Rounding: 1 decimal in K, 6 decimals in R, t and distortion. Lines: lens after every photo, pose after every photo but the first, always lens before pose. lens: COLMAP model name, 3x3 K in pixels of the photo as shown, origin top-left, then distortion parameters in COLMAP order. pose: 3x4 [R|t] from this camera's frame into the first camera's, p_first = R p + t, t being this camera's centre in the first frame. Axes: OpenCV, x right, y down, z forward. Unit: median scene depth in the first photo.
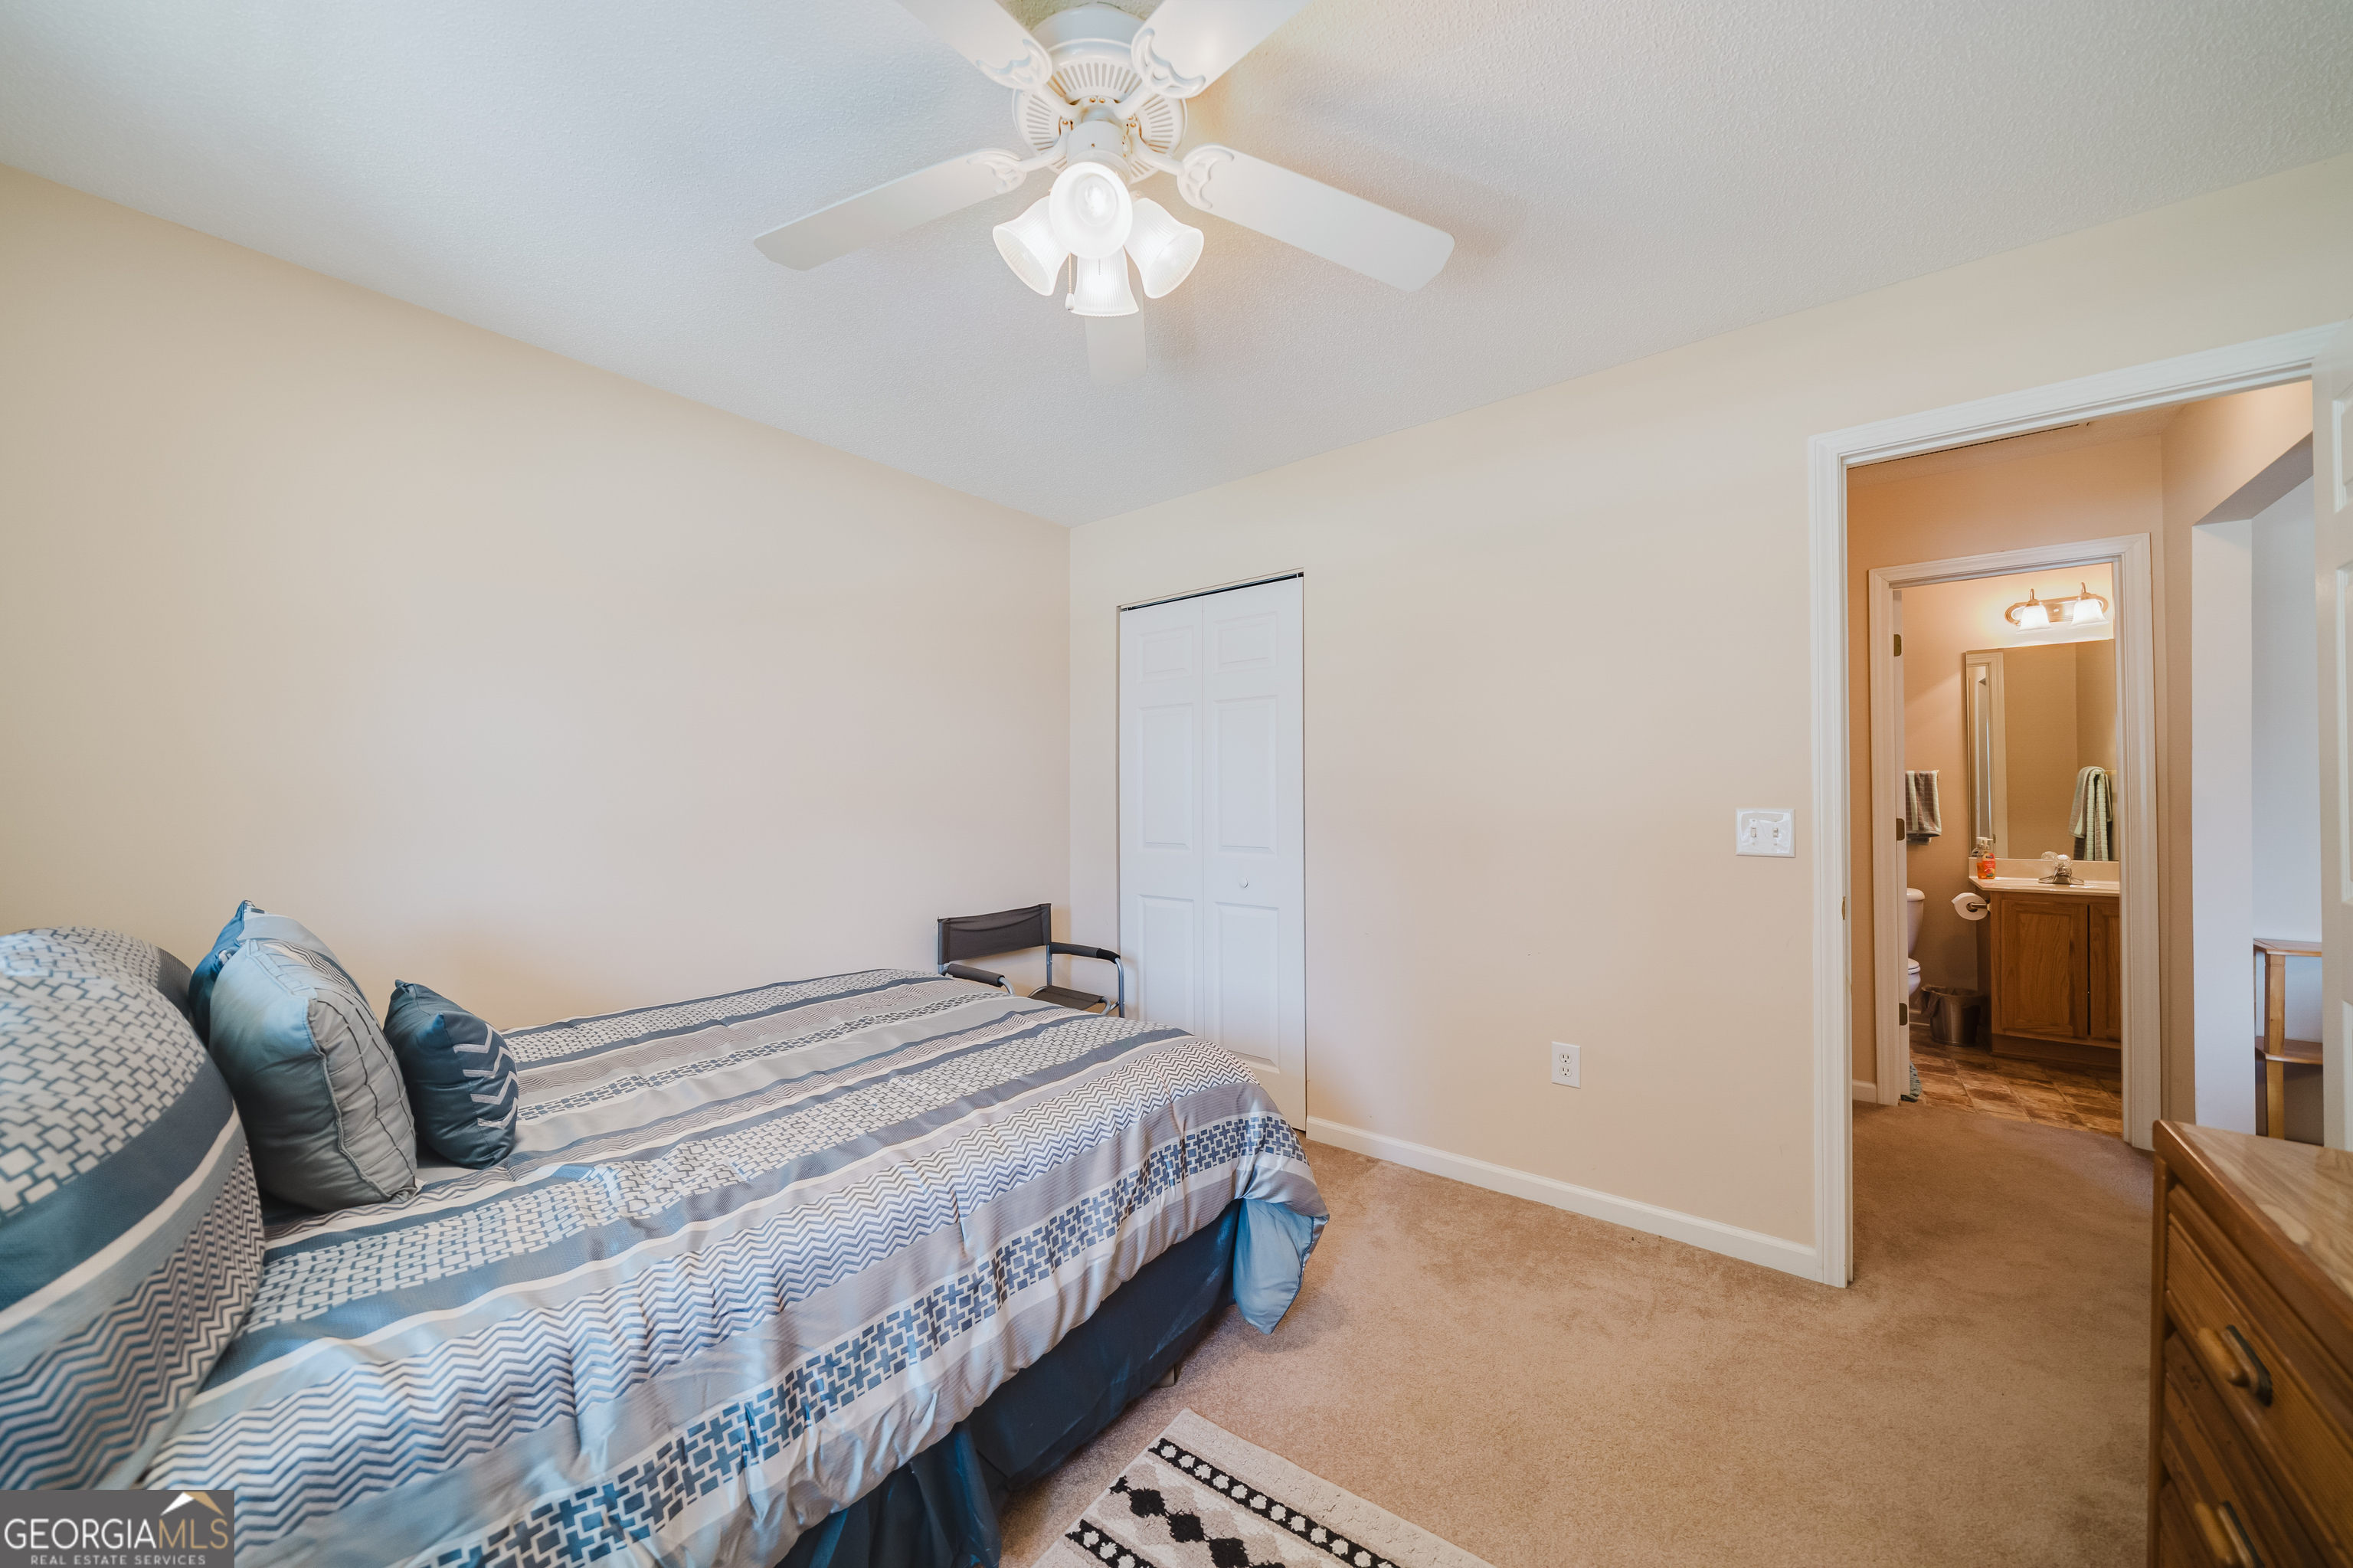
lens RADIAL K [[840.5, 0, 1176.5], [0, 840.5, 784.0], [0, 0, 1]] dist [-0.002027, -0.000102]
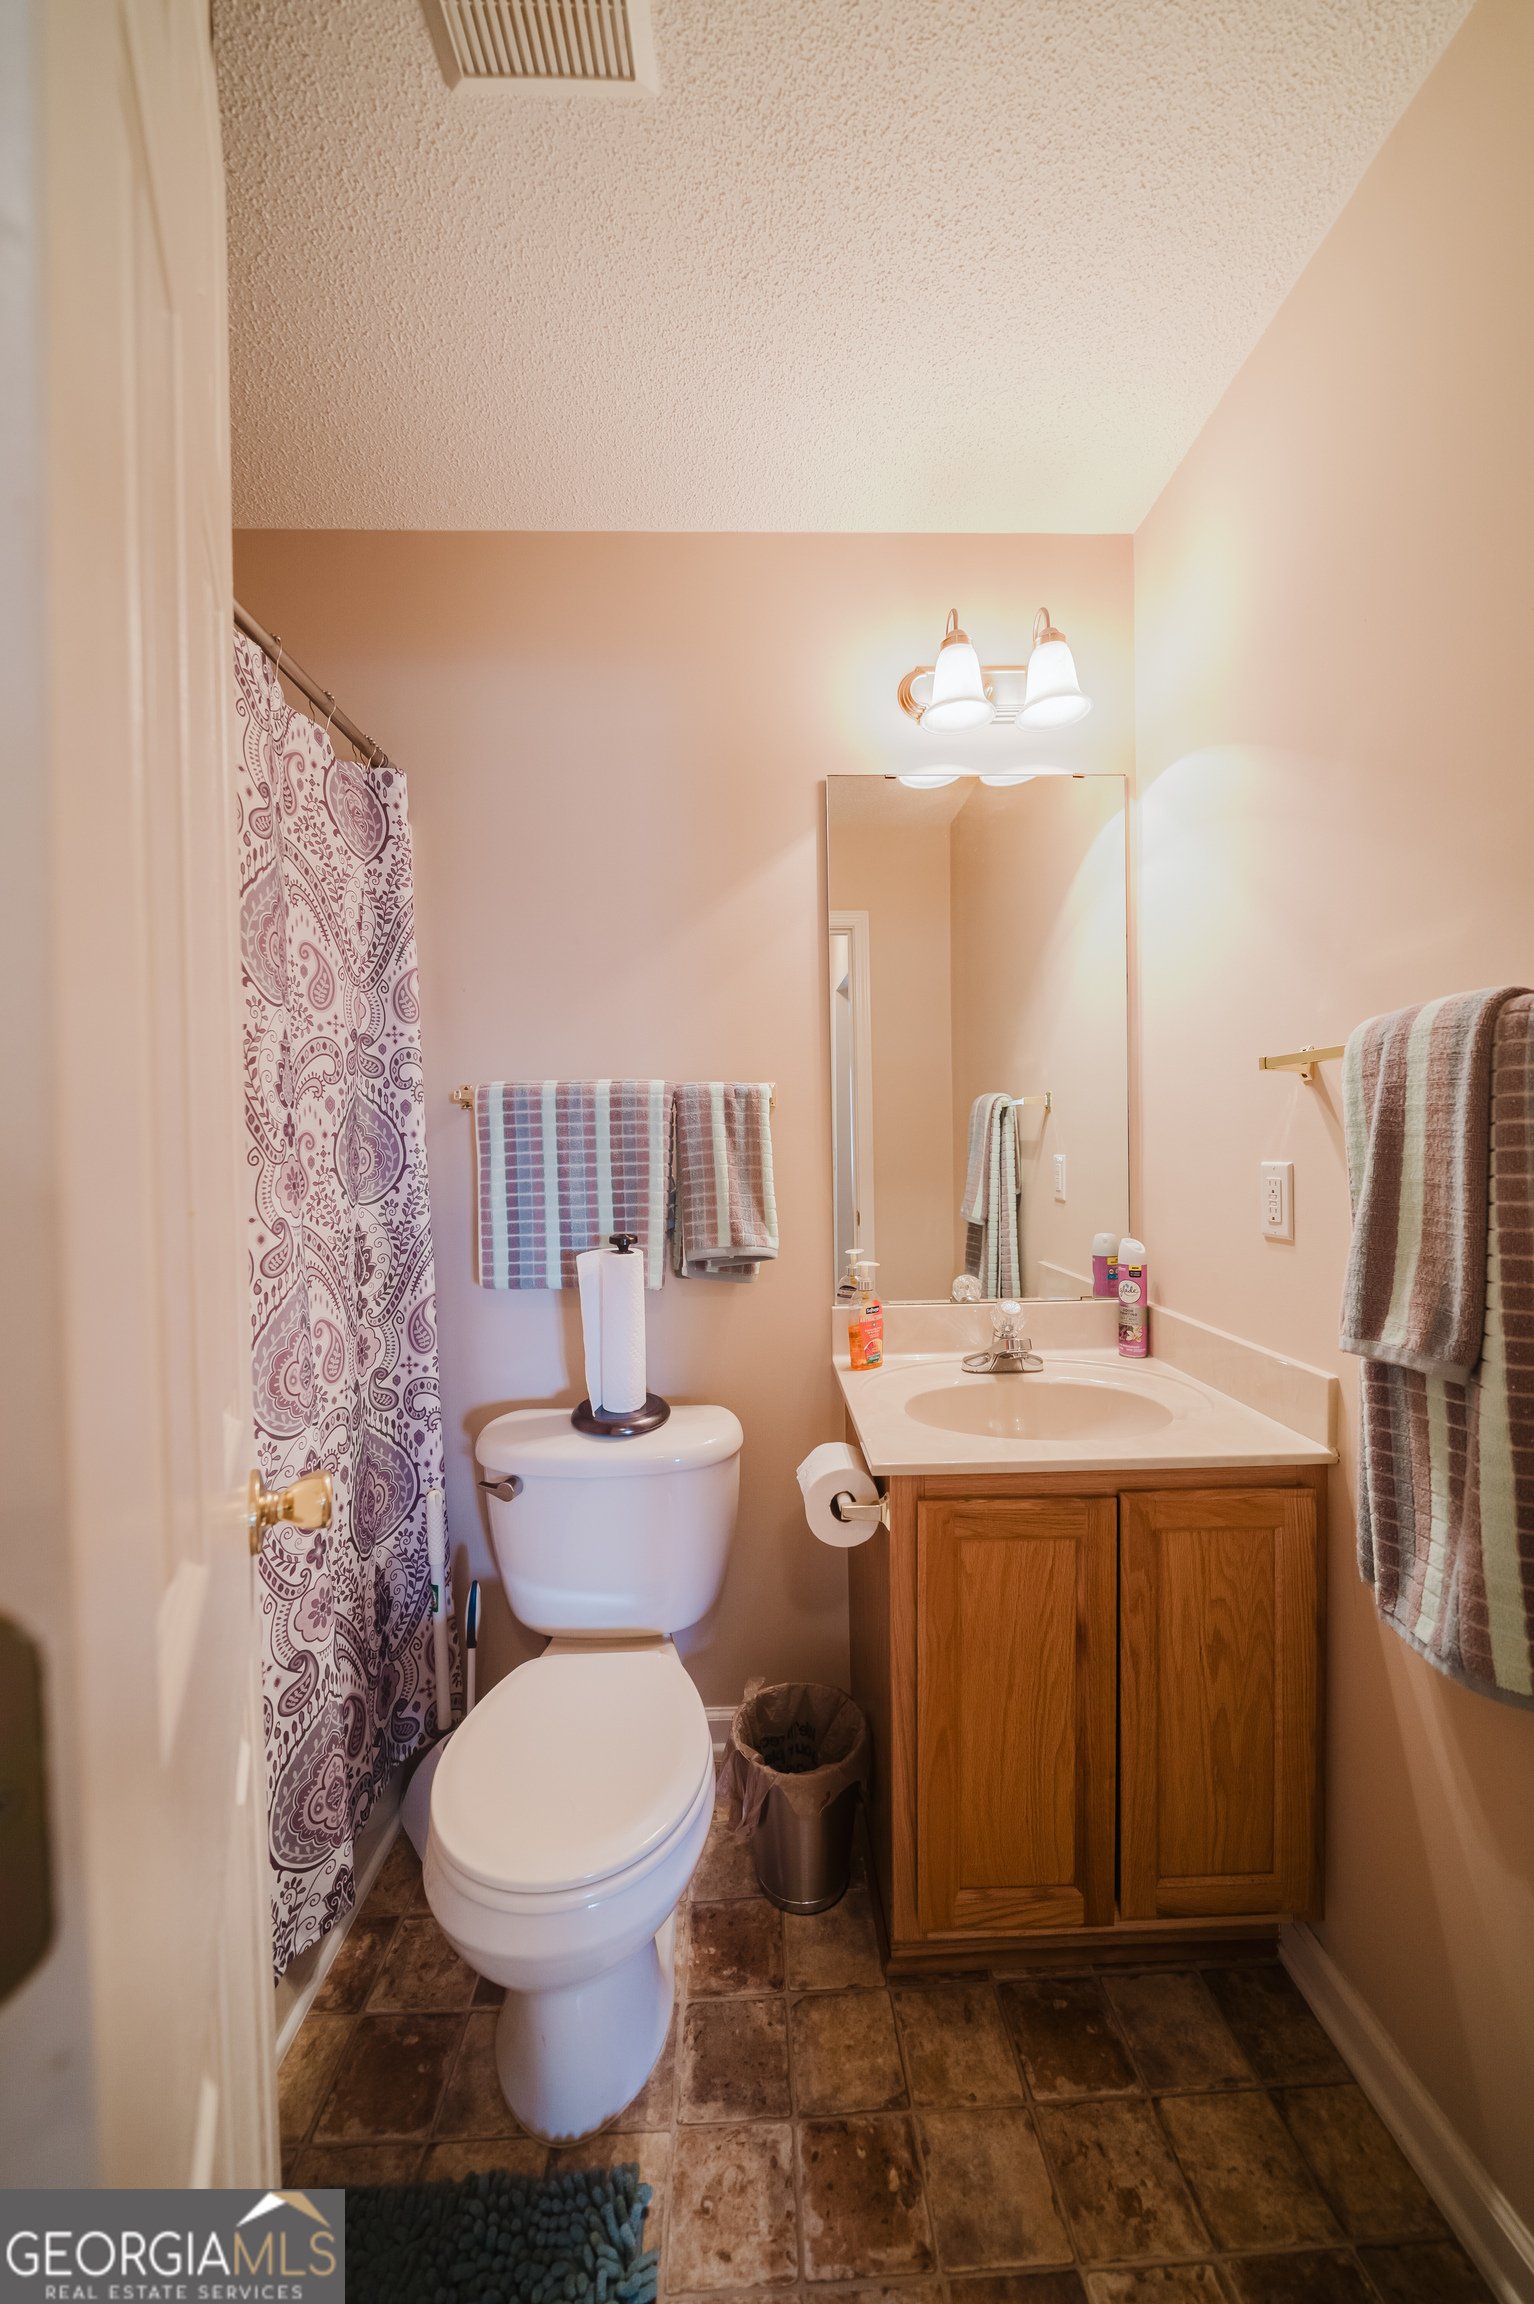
lens RADIAL K [[823.0, 0, 774.7], [0, 823.0, 1153.2], [0, 0, 1]] dist [-0.002027, -0.000102]
pose [[0.768288, -0.013797, 0.639956, 0.672843], [0.003872, 0.999850, 0.016907, 0.009344], [-0.640093, -0.010511, 0.768226, 0.716544]]
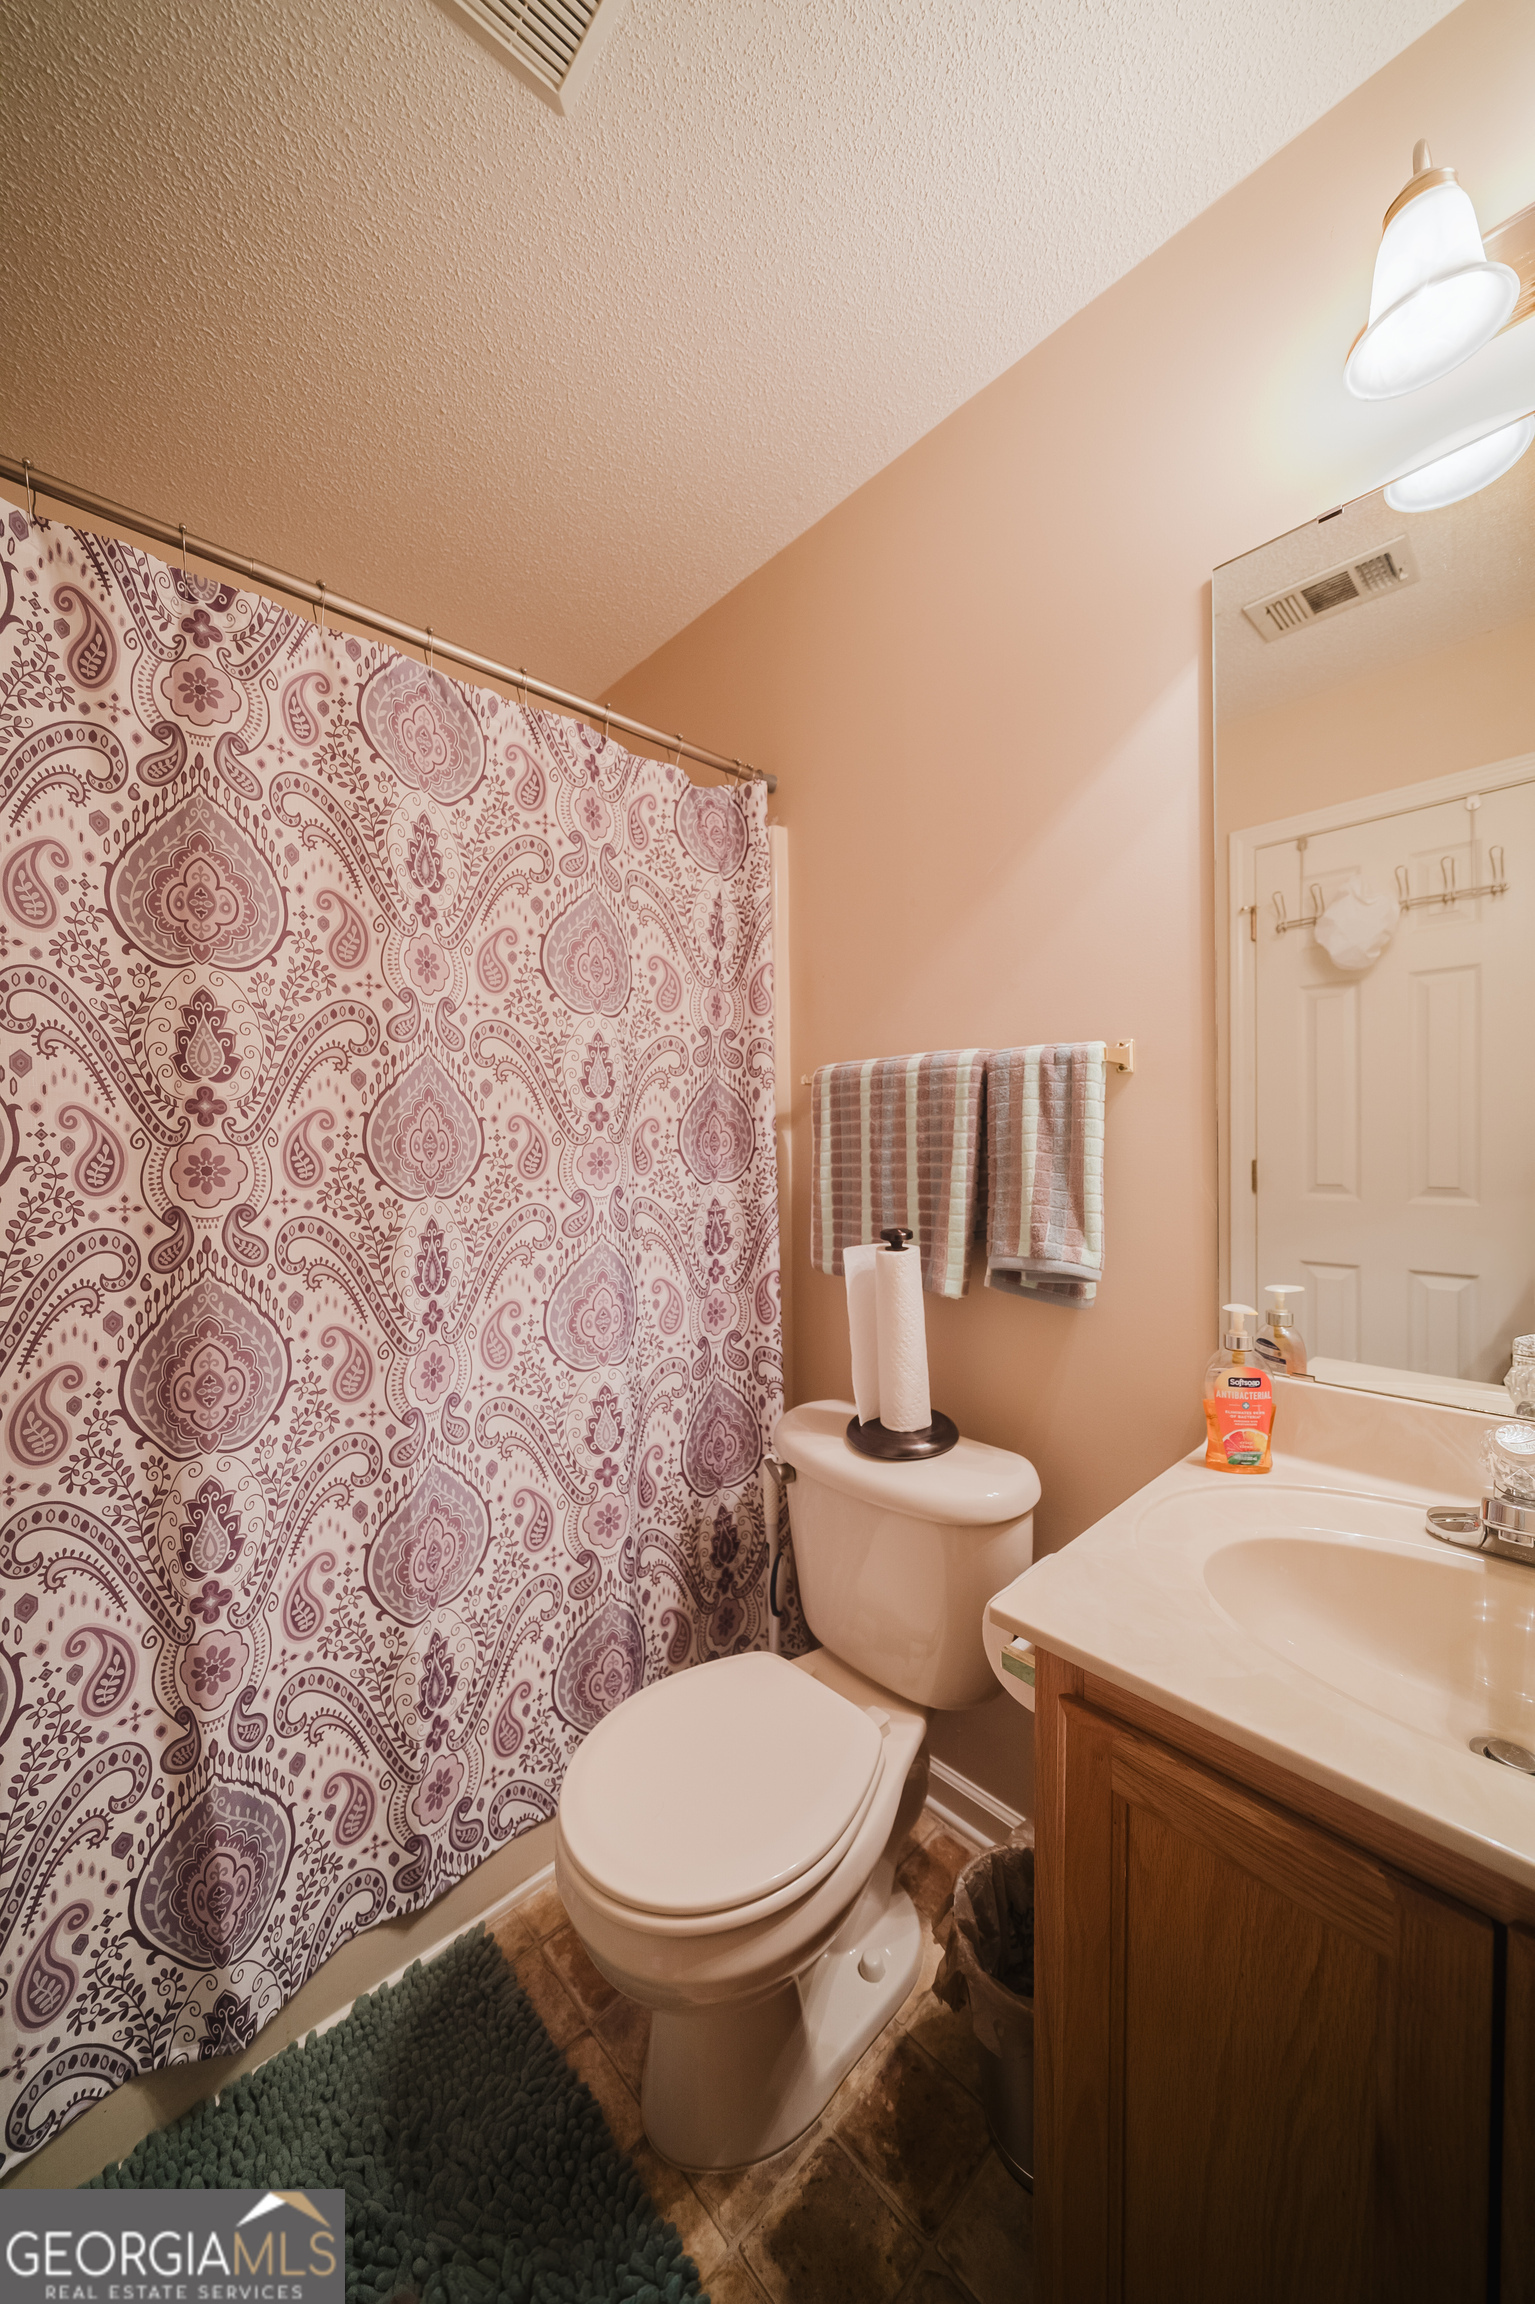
lens RADIAL K [[800.2, 0, 767.5], [0, 800.2, 1152.0], [0, 0, 1]] dist [0.008708, -0.000007]
pose [[0.989051, -0.006288, -0.147438, 0.834966], [0.010454, 0.999567, 0.027499, 0.011707], [0.147201, -0.028739, 0.988689, 0.723283]]
